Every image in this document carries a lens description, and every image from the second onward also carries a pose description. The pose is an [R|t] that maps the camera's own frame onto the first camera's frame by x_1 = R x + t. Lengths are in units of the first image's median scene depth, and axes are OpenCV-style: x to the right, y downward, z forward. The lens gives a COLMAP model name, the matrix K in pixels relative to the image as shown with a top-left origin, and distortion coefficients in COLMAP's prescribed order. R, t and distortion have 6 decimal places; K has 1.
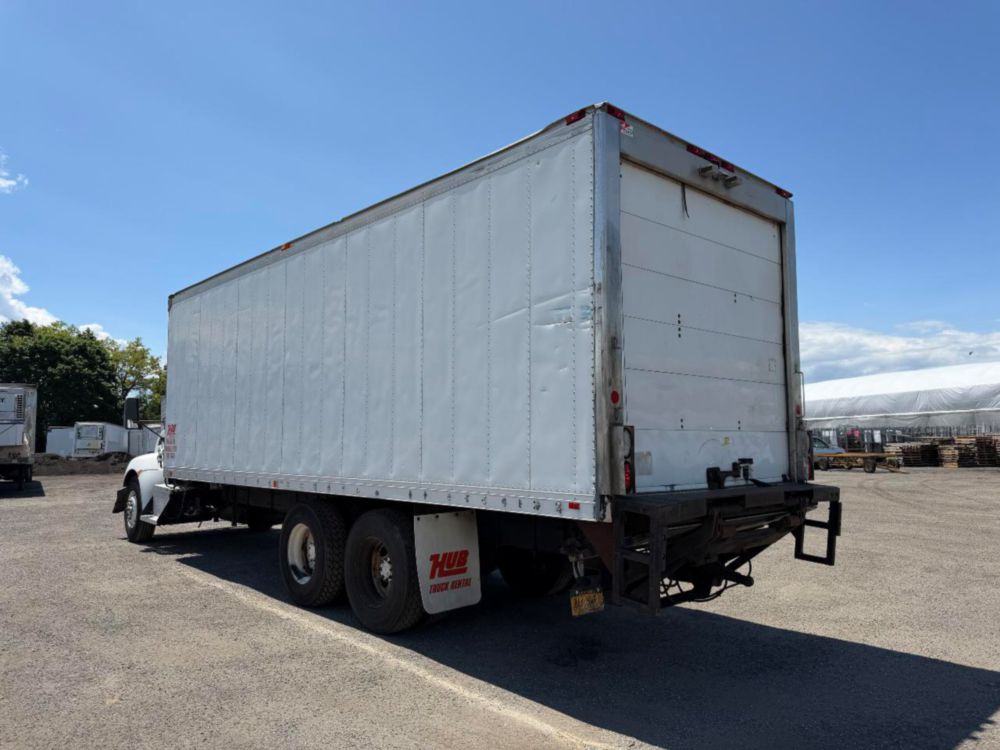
lens RADIAL K [[706.9, 0, 494.9], [0, 706.9, 364.9], [0, 0, 1]] dist [0.038943, -0.034814]
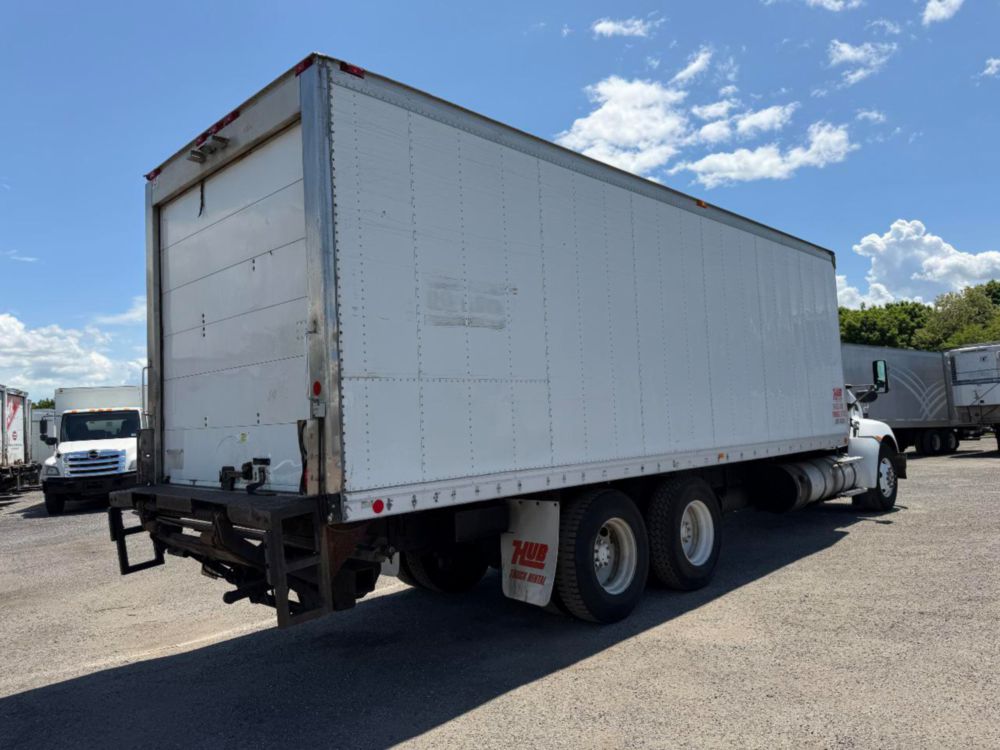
lens RADIAL K [[706.1, 0, 499.2], [0, 706.1, 373.6], [0, 0, 1]] dist [0.053728, -0.061050]
pose [[0.064192, -0.070750, -0.995426, 1.262605], [0.140190, 0.988231, -0.061199, 0.131062], [0.988042, -0.135621, 0.073355, 1.297506]]
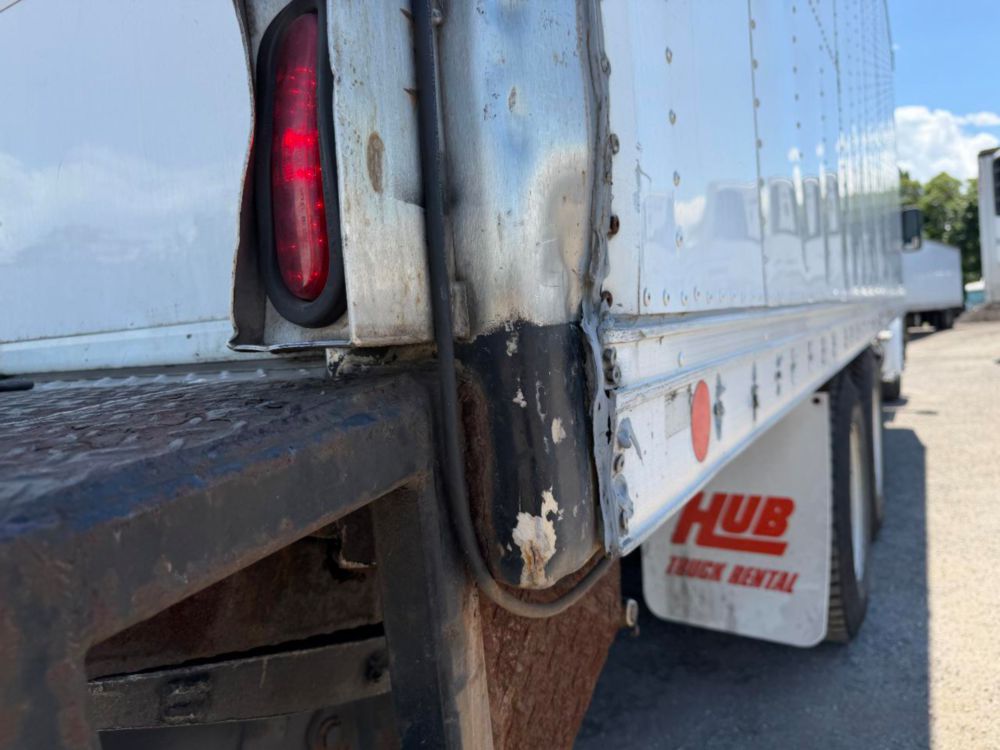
lens RADIAL K [[706.1, 0, 498.1], [0, 706.1, 377.3], [0, 0, 1]] dist [0.053728, -0.061050]
pose [[0.291713, 0.034624, -0.955879, 0.402795], [0.167582, 0.982037, 0.086713, 0.197481], [0.941711, -0.185484, 0.280670, 1.088388]]
